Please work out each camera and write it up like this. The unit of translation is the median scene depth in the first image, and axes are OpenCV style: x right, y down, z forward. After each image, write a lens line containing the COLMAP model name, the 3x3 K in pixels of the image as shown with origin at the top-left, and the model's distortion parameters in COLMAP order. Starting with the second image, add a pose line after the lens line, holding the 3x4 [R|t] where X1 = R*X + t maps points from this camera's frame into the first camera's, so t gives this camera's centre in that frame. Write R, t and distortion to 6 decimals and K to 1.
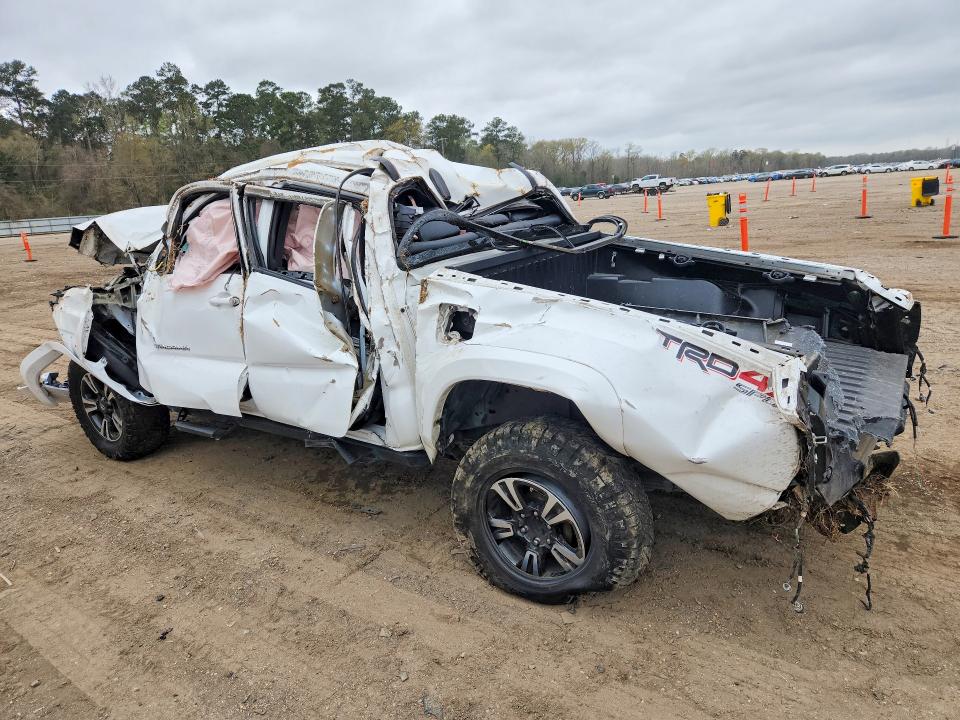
lens RADIAL K [[686.7, 0, 480.0], [0, 686.7, 360.0], [0, 0, 1]] dist [0.028765, -0.031328]
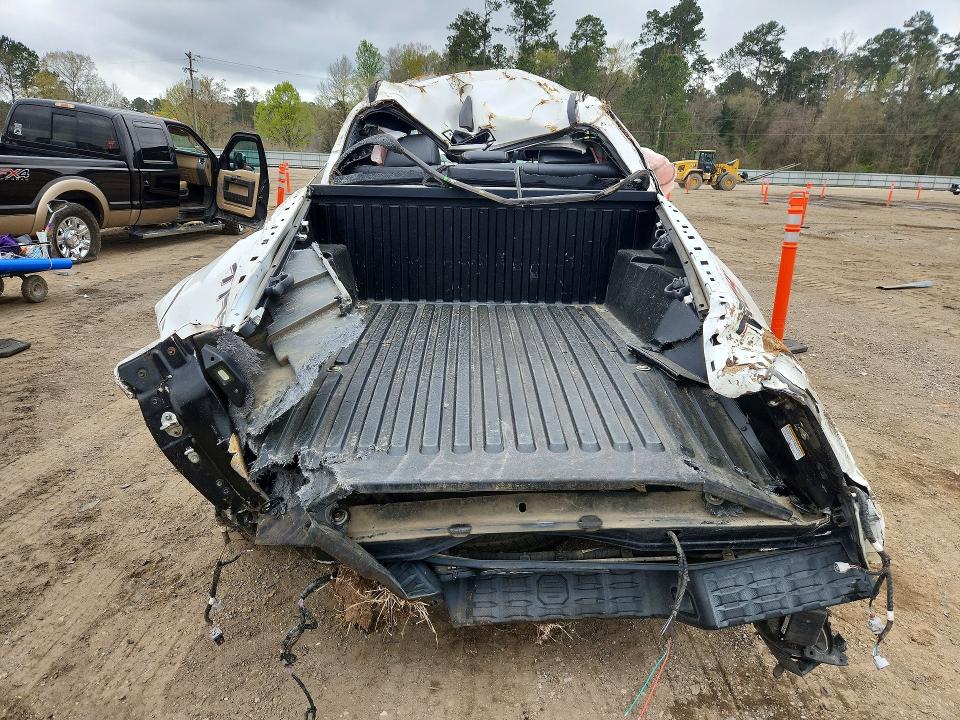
lens RADIAL K [[686.7, 0, 480.0], [0, 686.7, 360.0], [0, 0, 1]] dist [0.028765, -0.031328]
pose [[0.564480, 0.297837, -0.769841, 0.826009], [-0.257086, 0.949683, 0.178908, -0.113908], [0.784391, 0.096925, 0.612647, 0.487249]]
